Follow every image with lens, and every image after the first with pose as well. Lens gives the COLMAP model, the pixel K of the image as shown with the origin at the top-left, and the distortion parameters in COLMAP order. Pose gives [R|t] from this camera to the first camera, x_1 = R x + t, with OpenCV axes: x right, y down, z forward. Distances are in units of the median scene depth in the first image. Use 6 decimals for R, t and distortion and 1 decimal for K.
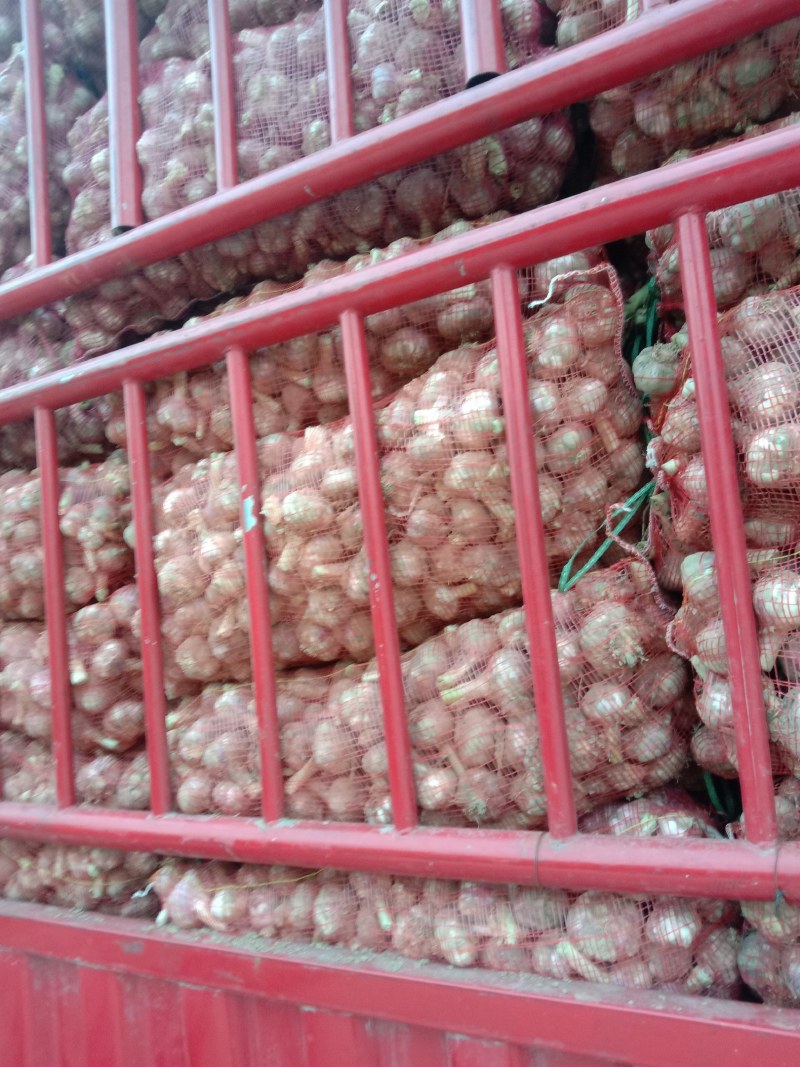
lens RADIAL K [[873.5, 0, 400.0], [0, 873.5, 533.5], [0, 0, 1]] dist [0.051934, -0.194334]
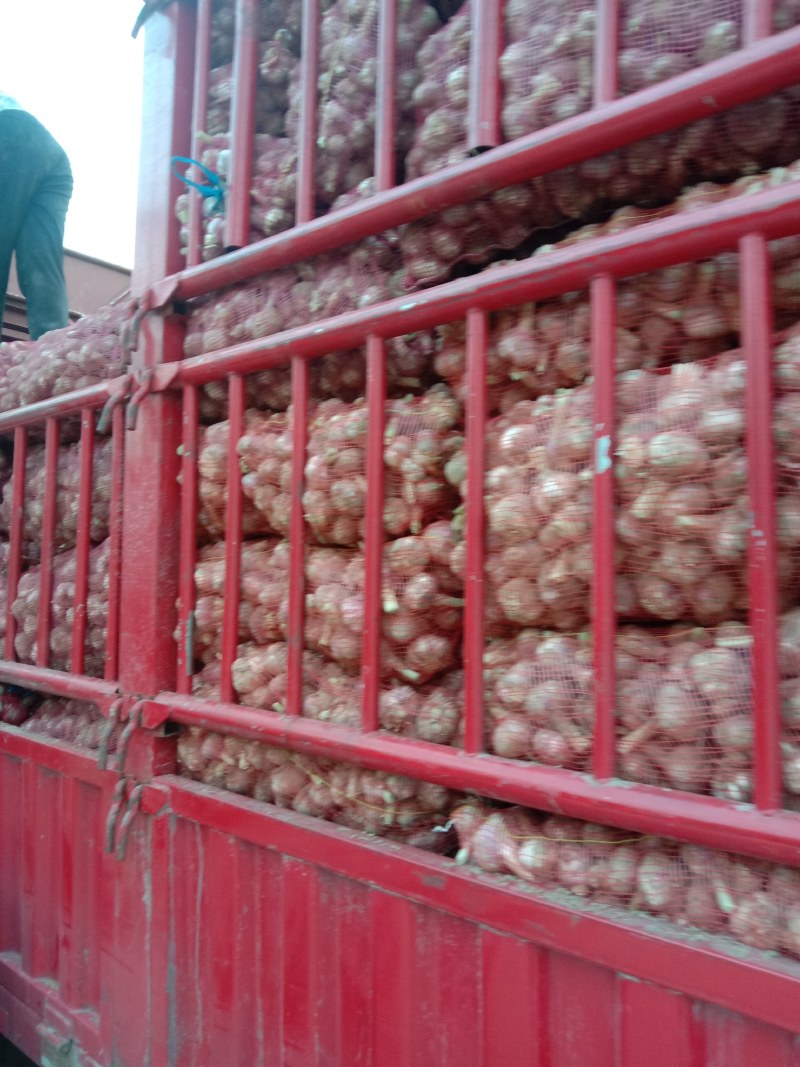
lens RADIAL K [[873.5, 0, 400.0], [0, 873.5, 533.5], [0, 0, 1]] dist [0.051934, -0.194334]
pose [[0.967438, 0.090873, -0.236234, -0.142032], [-0.078555, 0.995038, 0.061063, 0.020028], [0.240611, -0.040517, 0.969776, 0.031456]]
